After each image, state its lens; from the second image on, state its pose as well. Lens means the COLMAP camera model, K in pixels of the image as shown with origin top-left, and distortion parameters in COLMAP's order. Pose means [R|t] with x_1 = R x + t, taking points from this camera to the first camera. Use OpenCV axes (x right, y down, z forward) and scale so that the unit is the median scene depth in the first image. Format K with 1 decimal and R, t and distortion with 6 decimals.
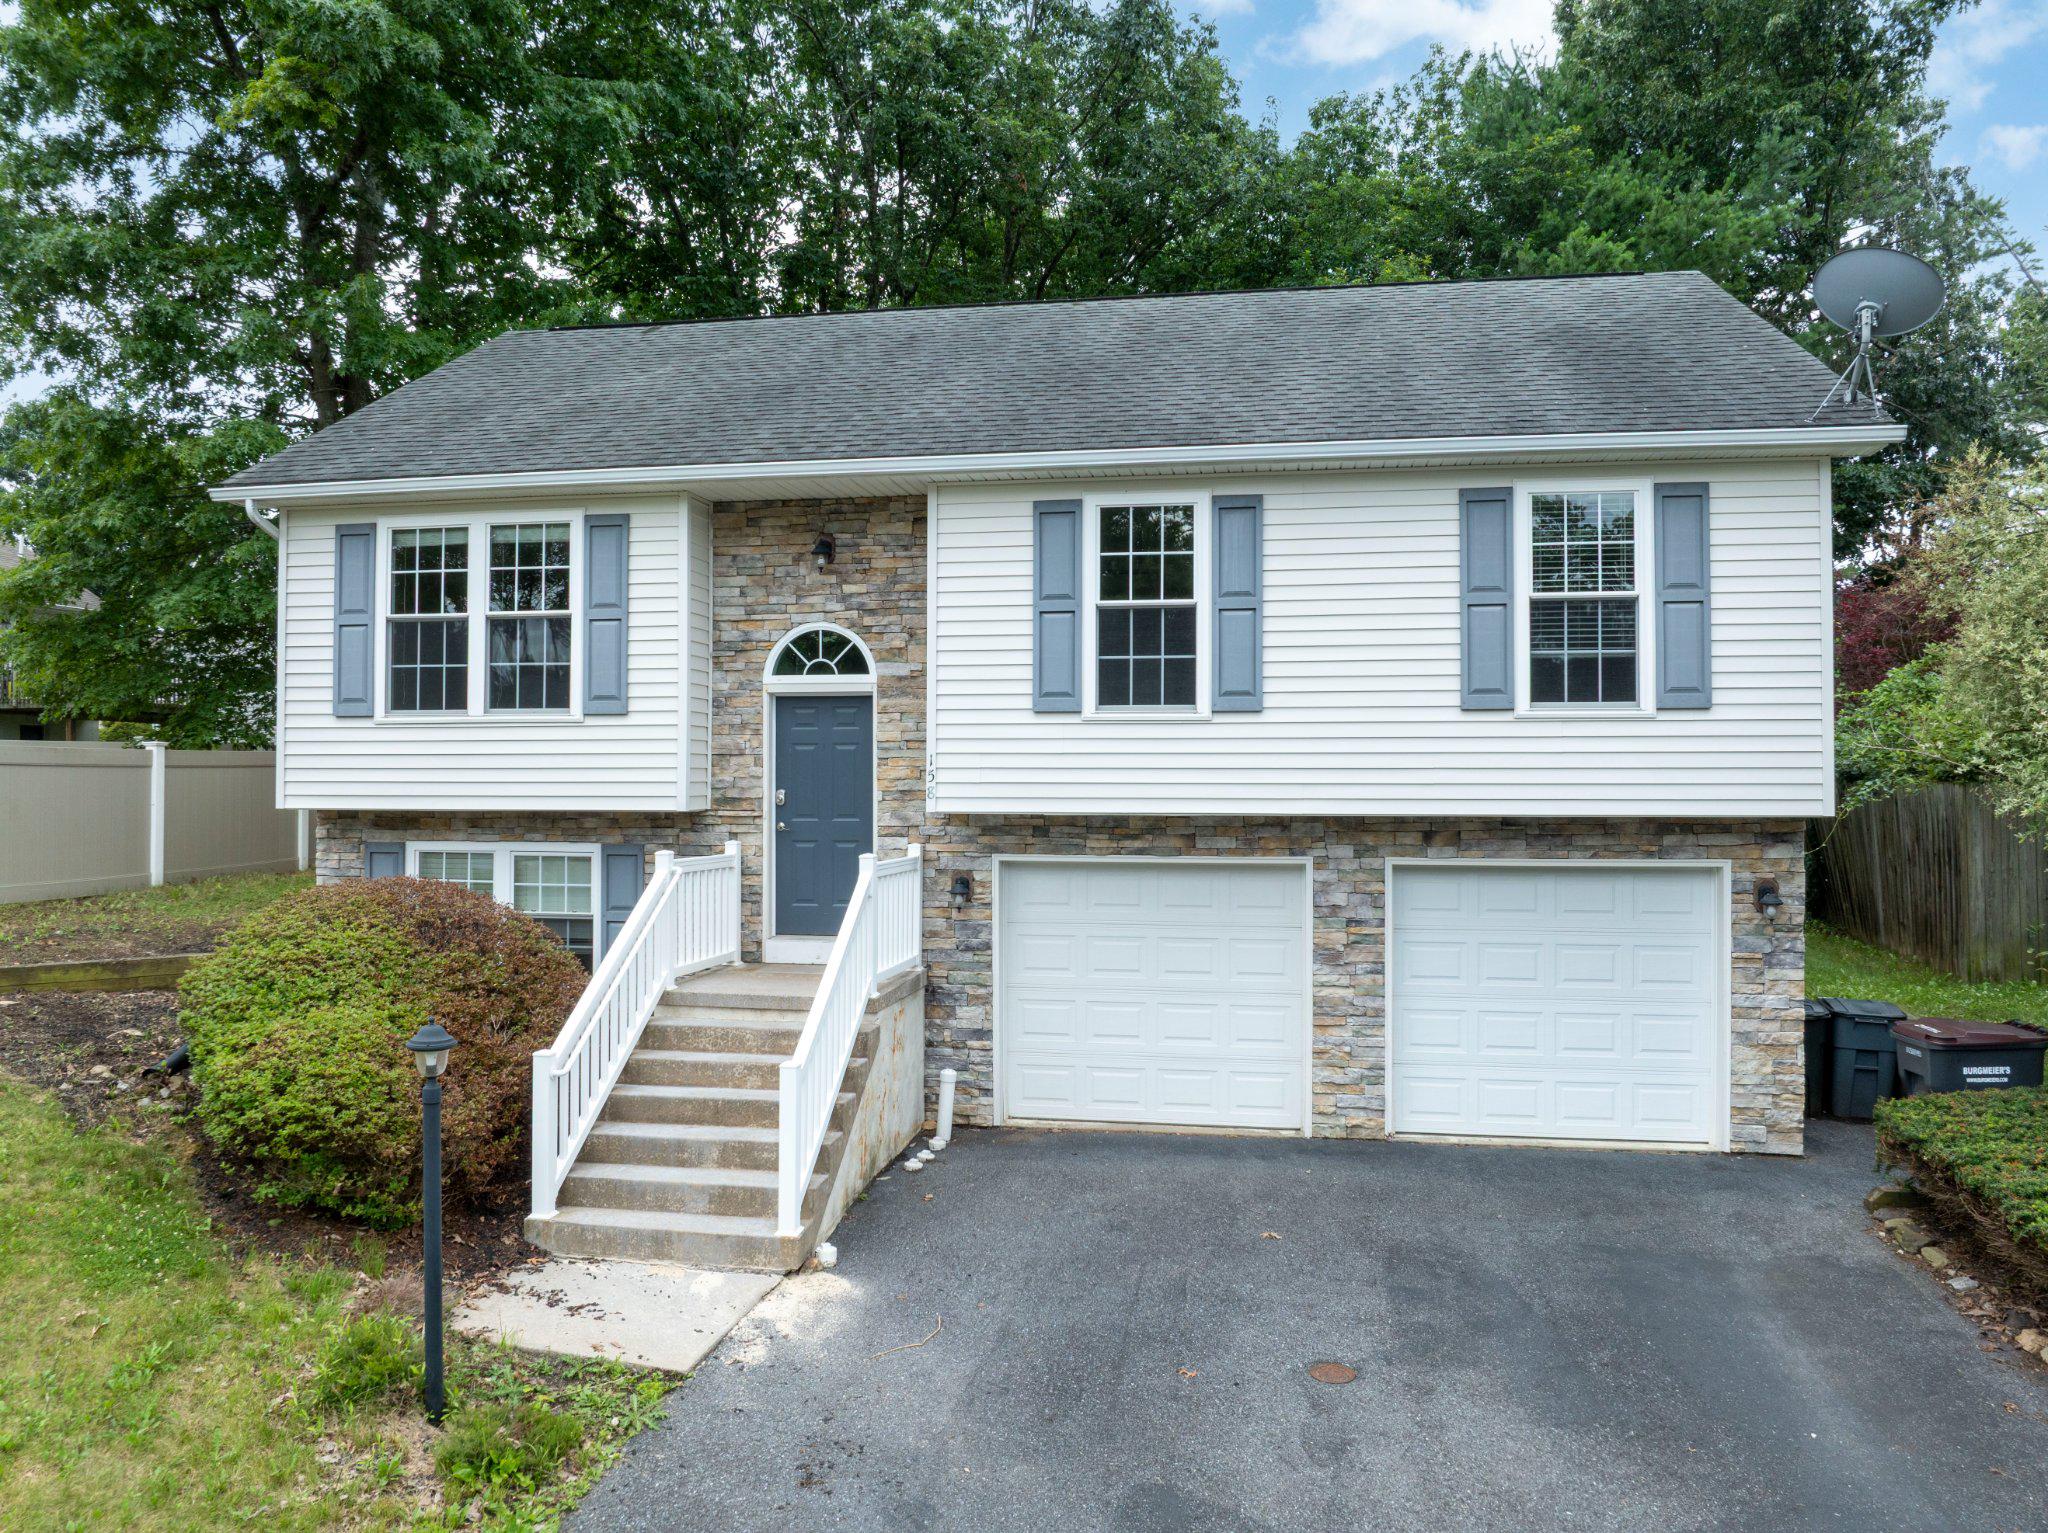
lens RADIAL K [[1441.6, 0, 1035.5], [0, 1441.6, 765.8], [0, 0, 1]] dist [-0.038088, -0.001743]
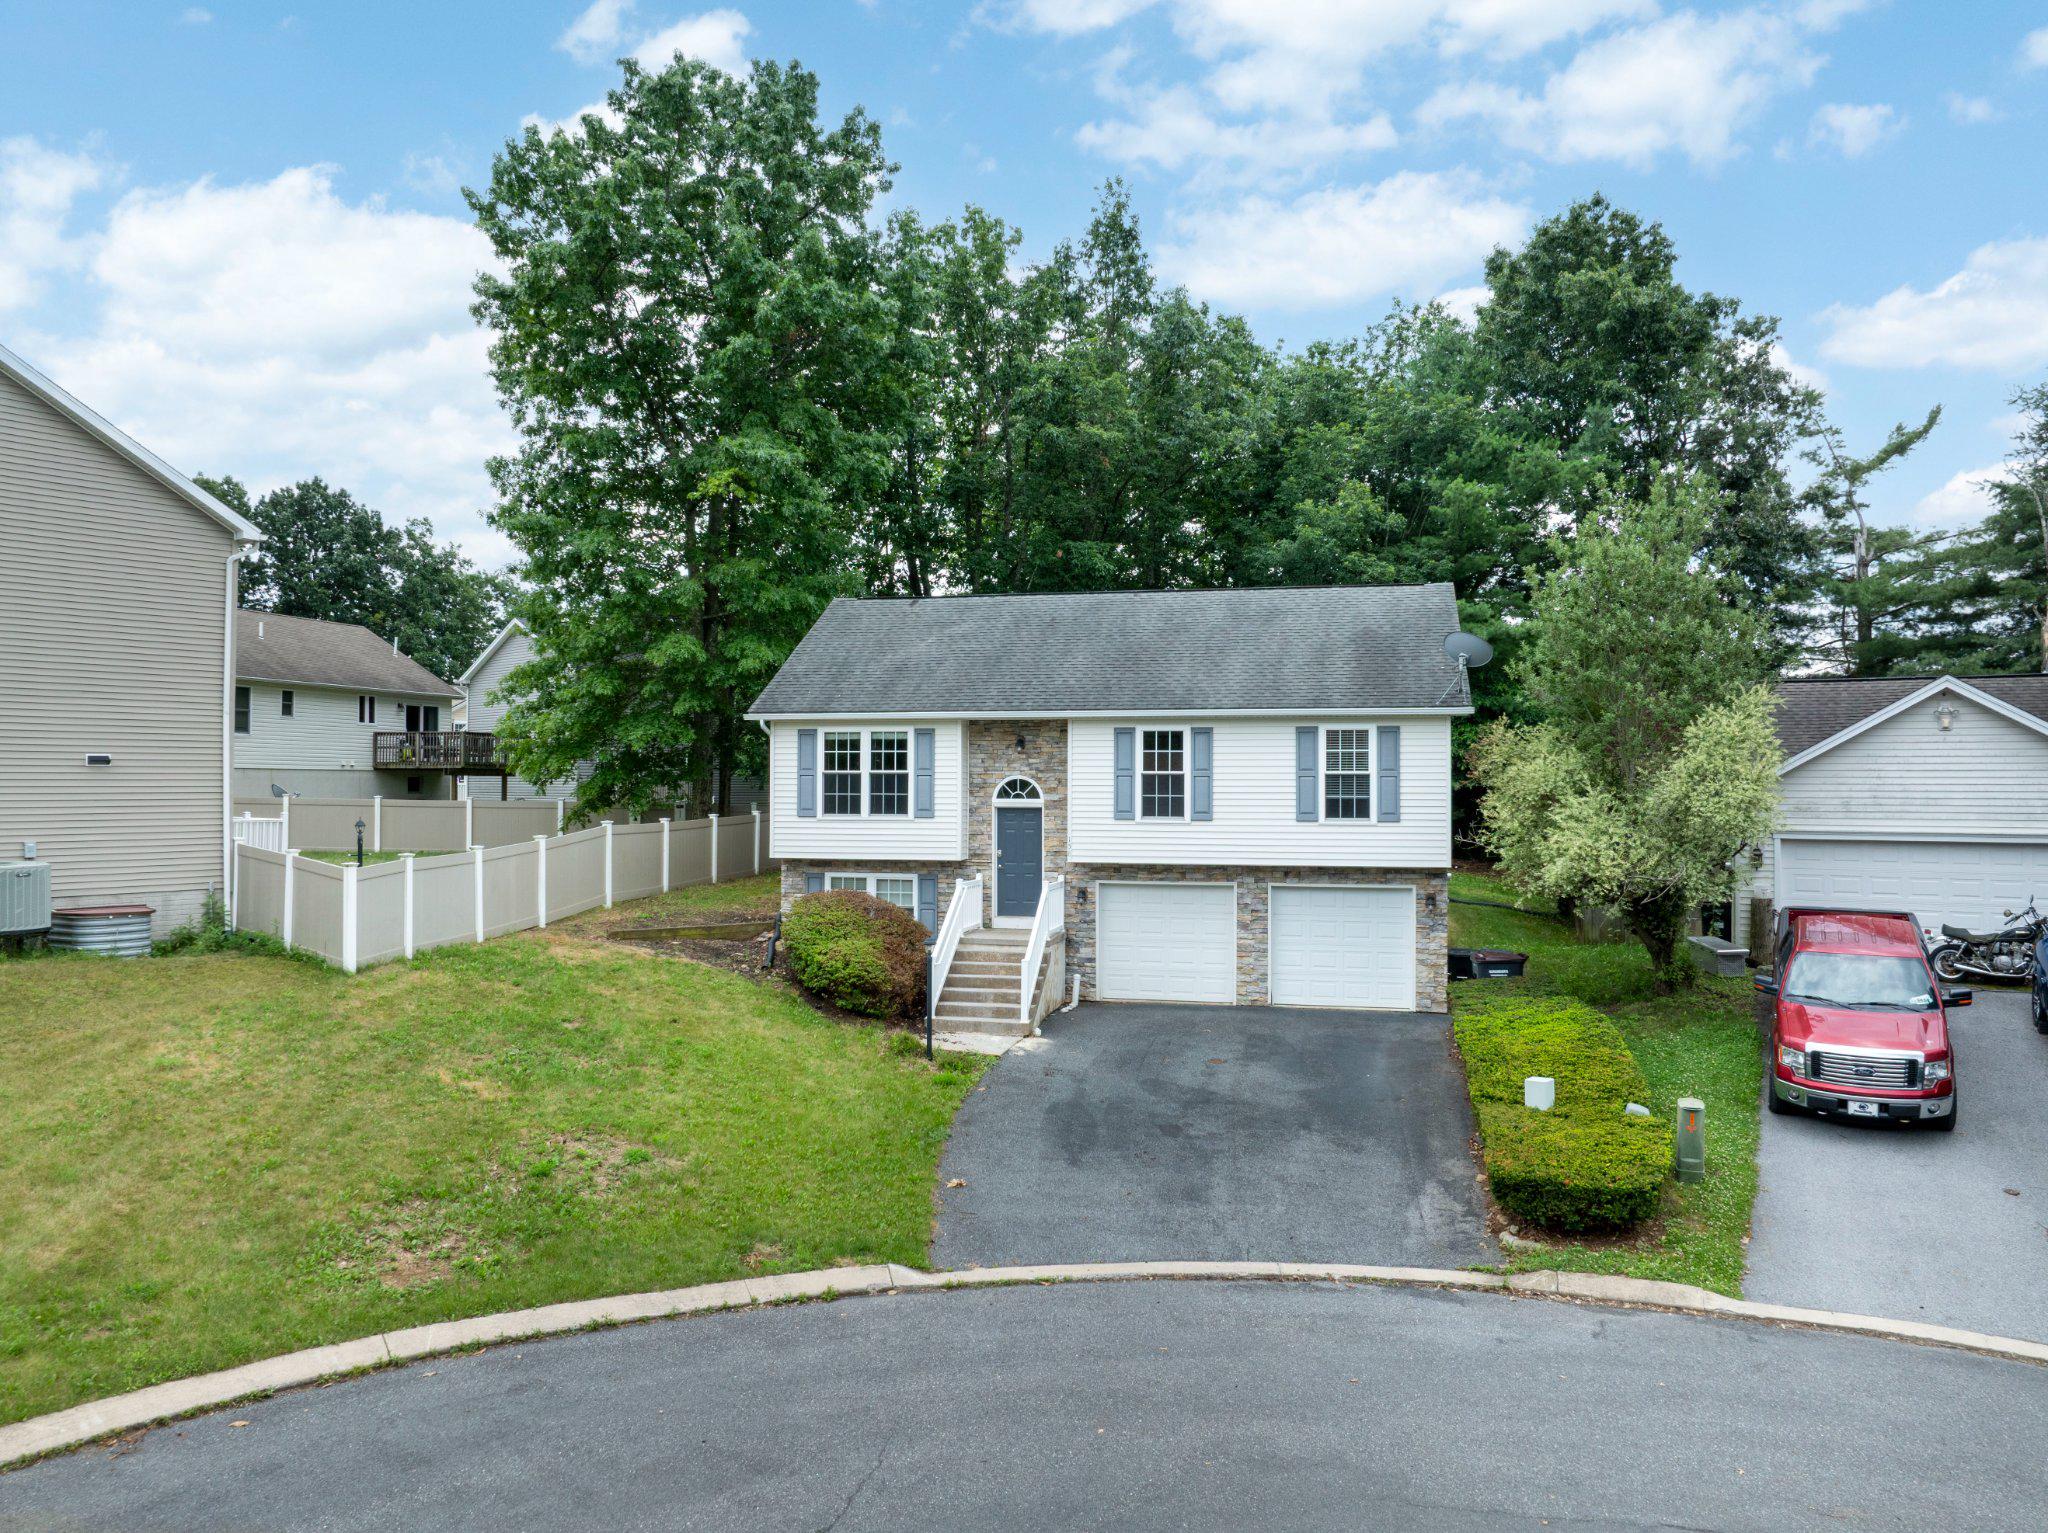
lens RADIAL K [[1441.6, 0, 1022.7], [0, 1441.6, 758.4], [0, 0, 1]] dist [-0.038088, -0.001743]
pose [[0.998106, -0.000173, -0.061521, -0.005698], [-0.000288, 0.999972, -0.007470, -0.115172], [0.061520, 0.007473, 0.998078, -1.291706]]
